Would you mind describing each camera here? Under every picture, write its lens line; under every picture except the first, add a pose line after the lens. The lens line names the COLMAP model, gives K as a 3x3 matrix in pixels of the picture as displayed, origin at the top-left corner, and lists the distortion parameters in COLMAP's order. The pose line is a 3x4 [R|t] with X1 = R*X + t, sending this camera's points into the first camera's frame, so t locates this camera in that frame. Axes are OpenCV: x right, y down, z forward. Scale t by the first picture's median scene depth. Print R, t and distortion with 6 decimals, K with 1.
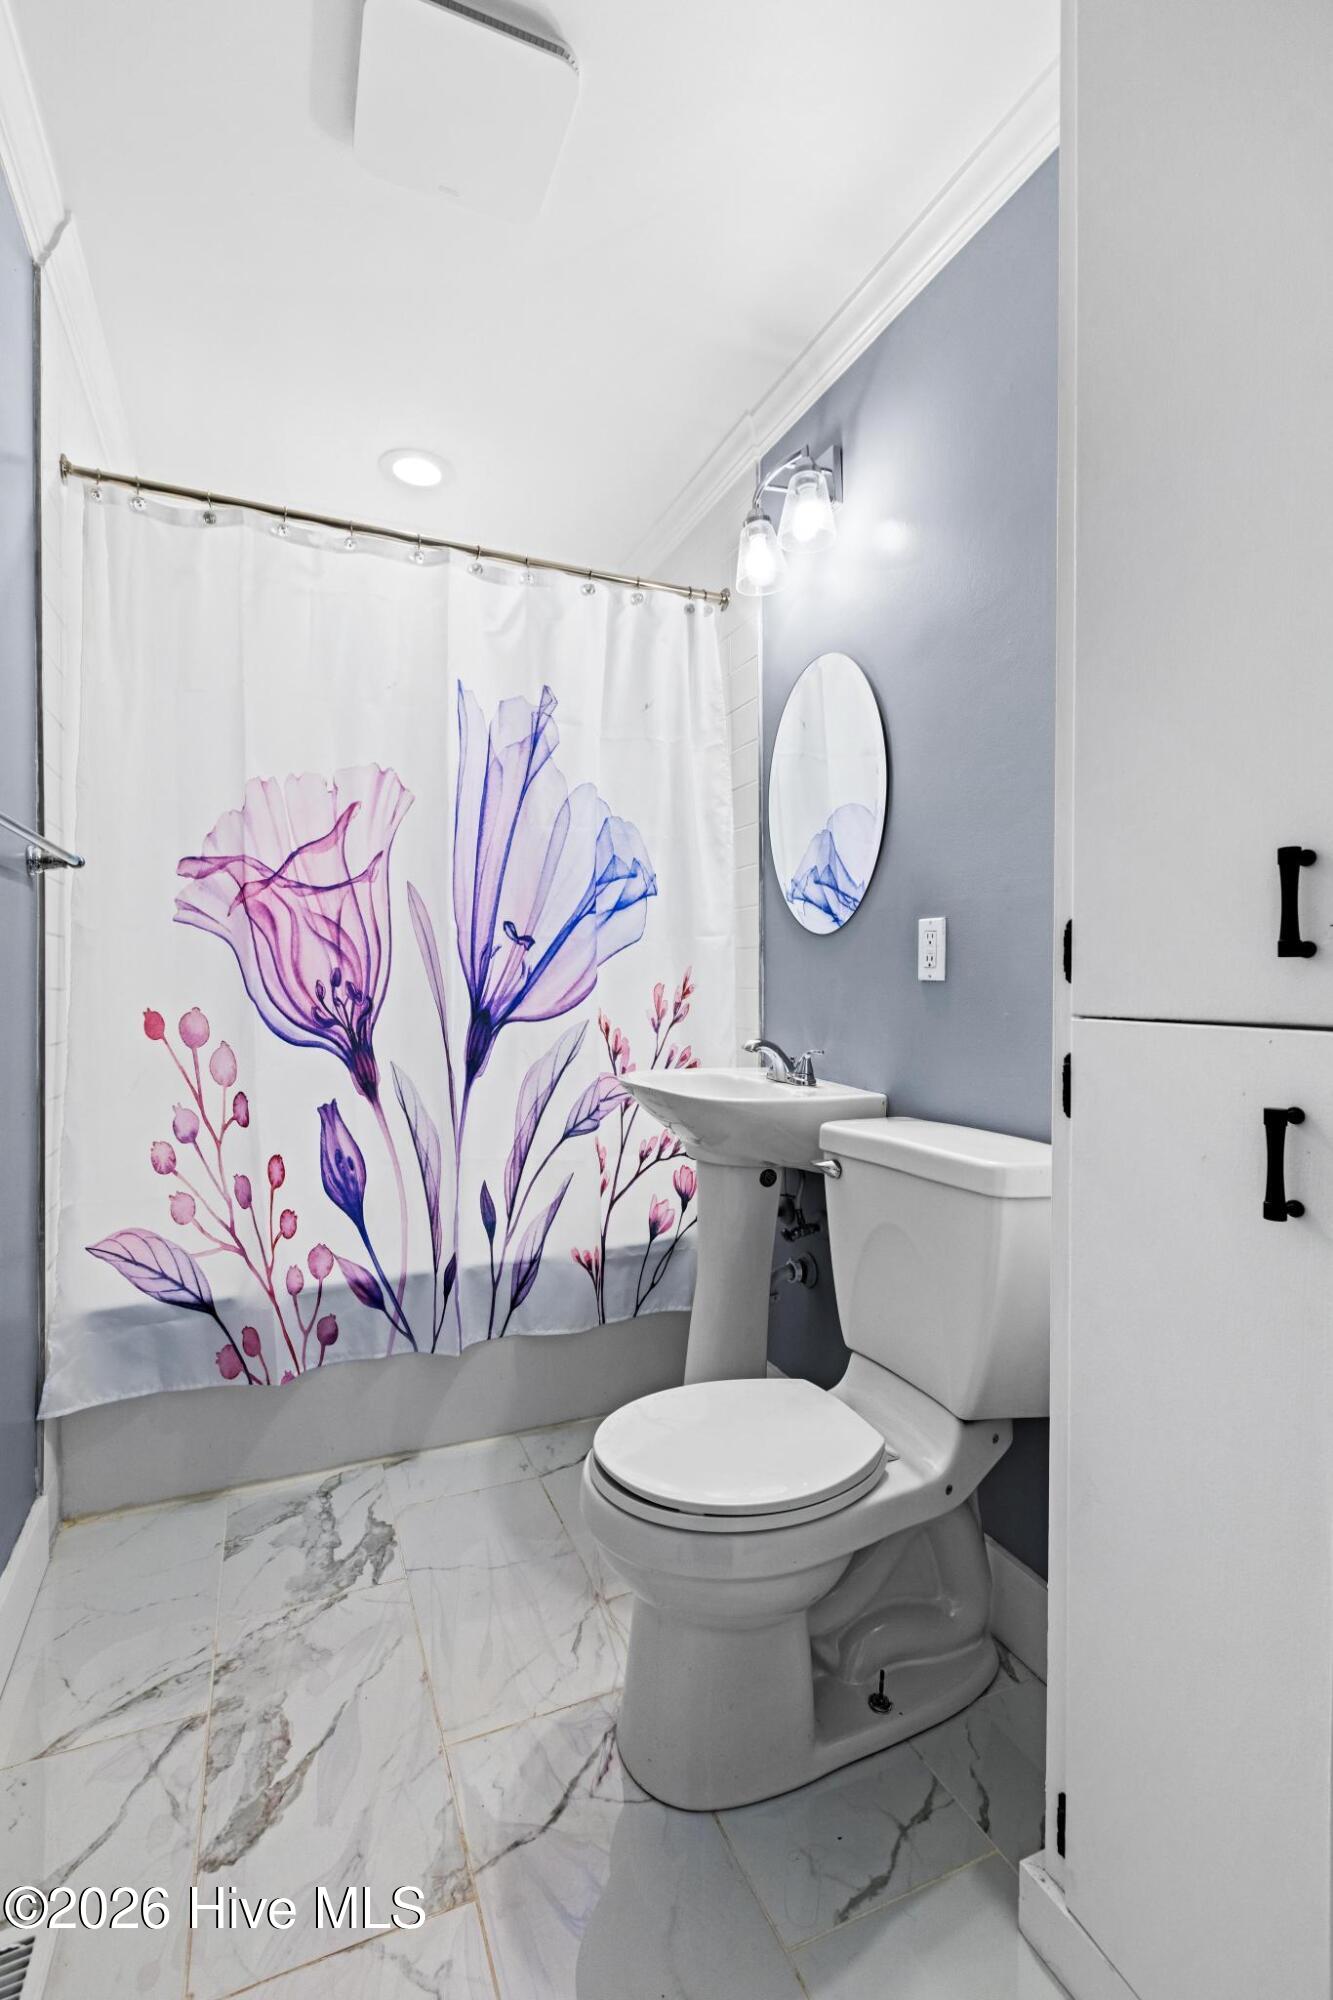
lens RADIAL K [[914.0, 0, 672.8], [0, 914.0, 990.5], [0, 0, 1]] dist [-0.004320, -0.000041]
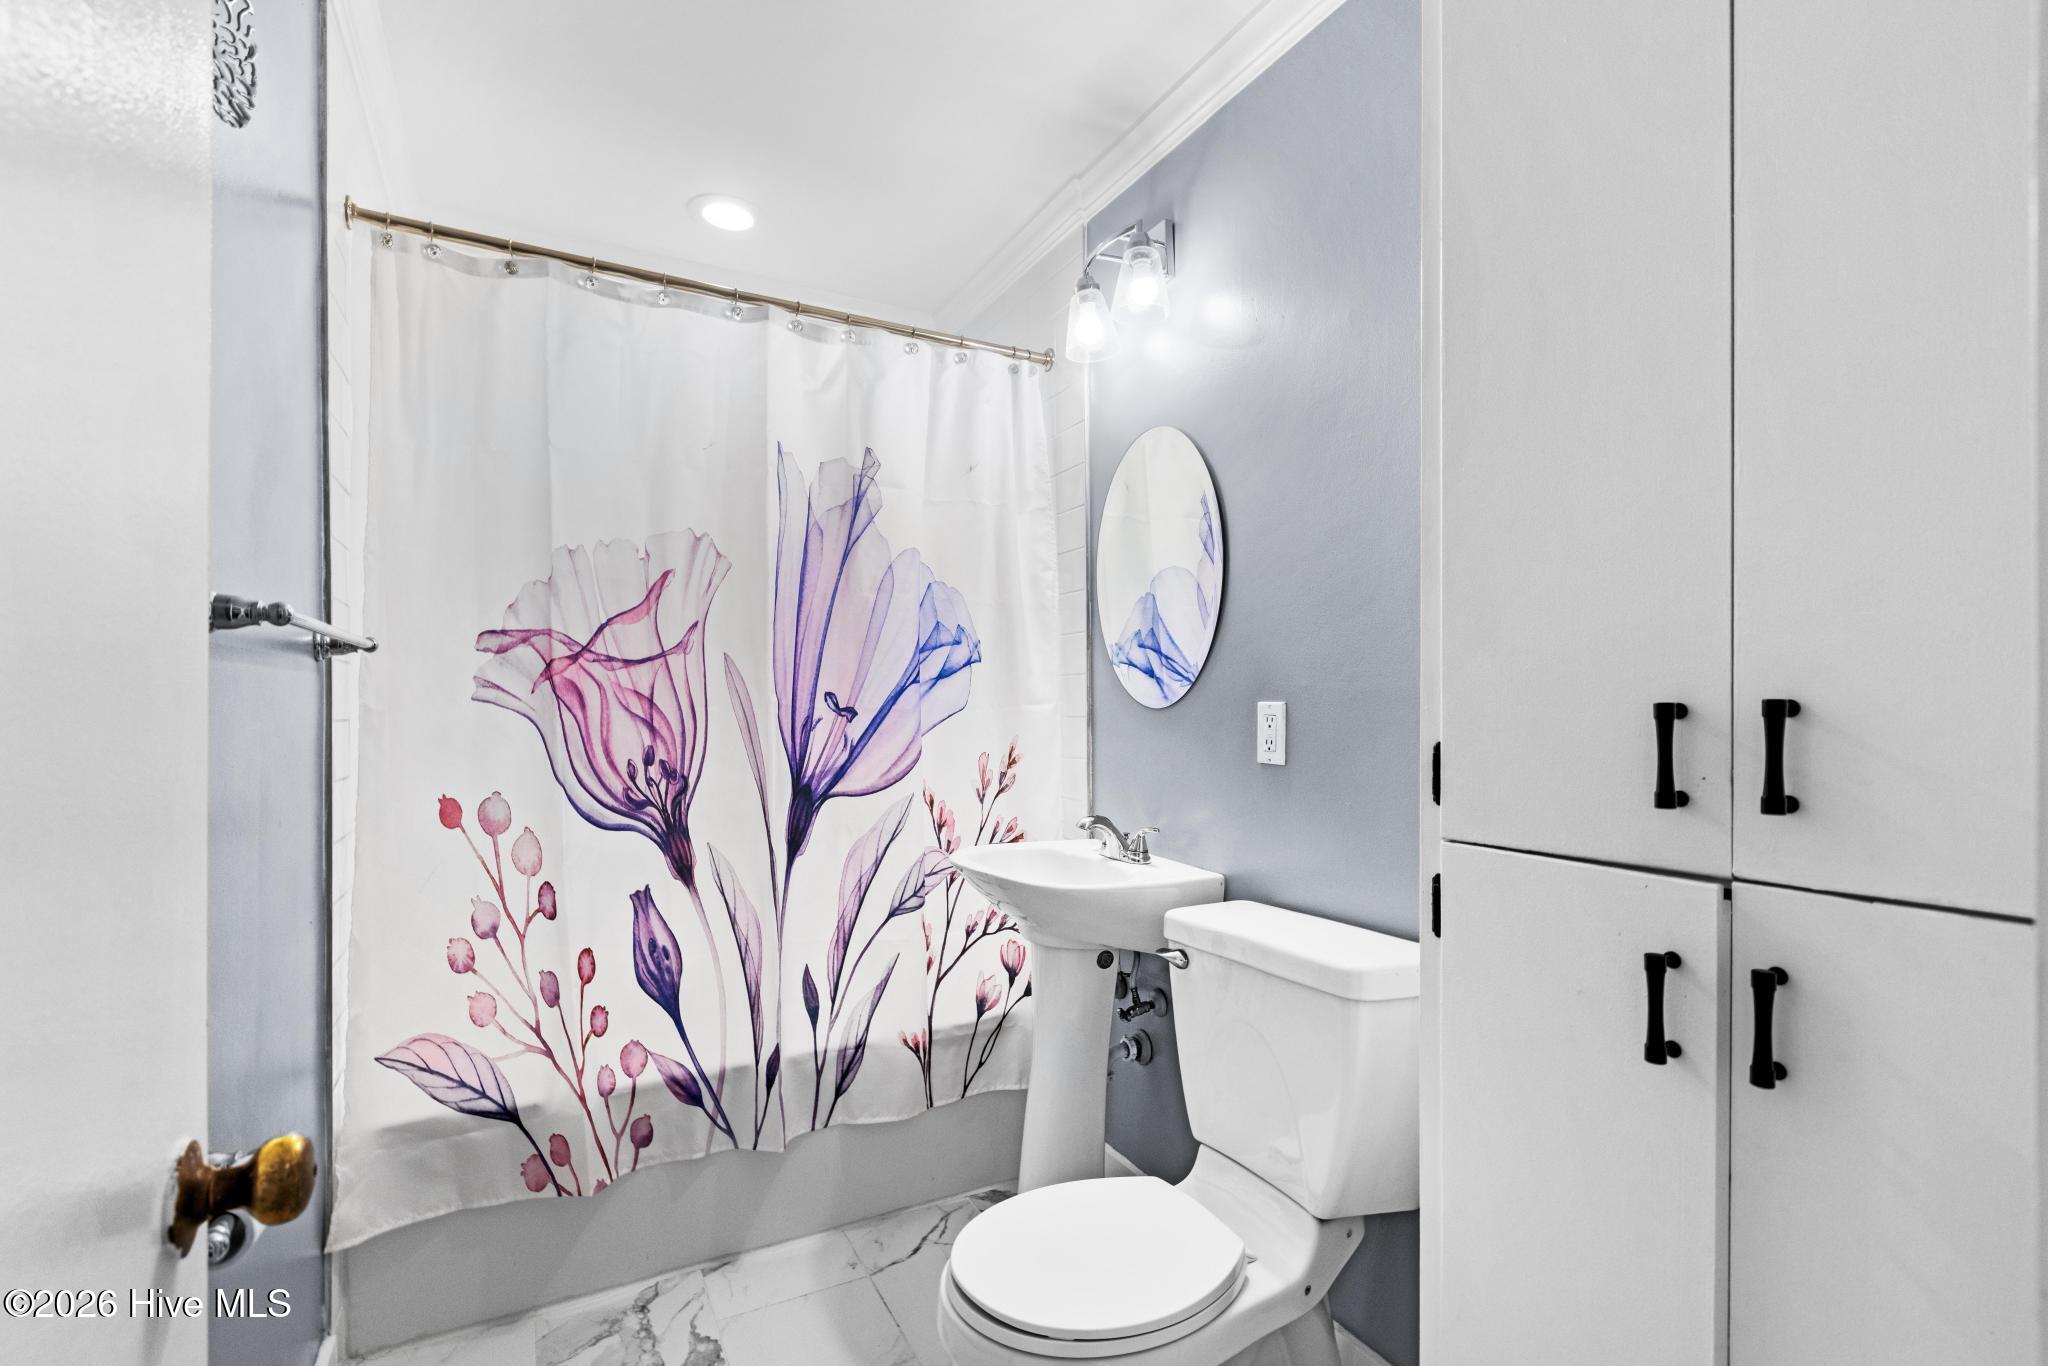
lens RADIAL K [[936.0, 0, 1026.8], [0, 936.0, 693.7], [0, 0, 1]] dist [-0.004320, -0.000041]
pose [[0.995910, -0.002532, 0.090311, -0.068722], [0.002923, 0.999987, -0.004189, -0.076100], [-0.090299, 0.004436, 0.995905, 0.000432]]
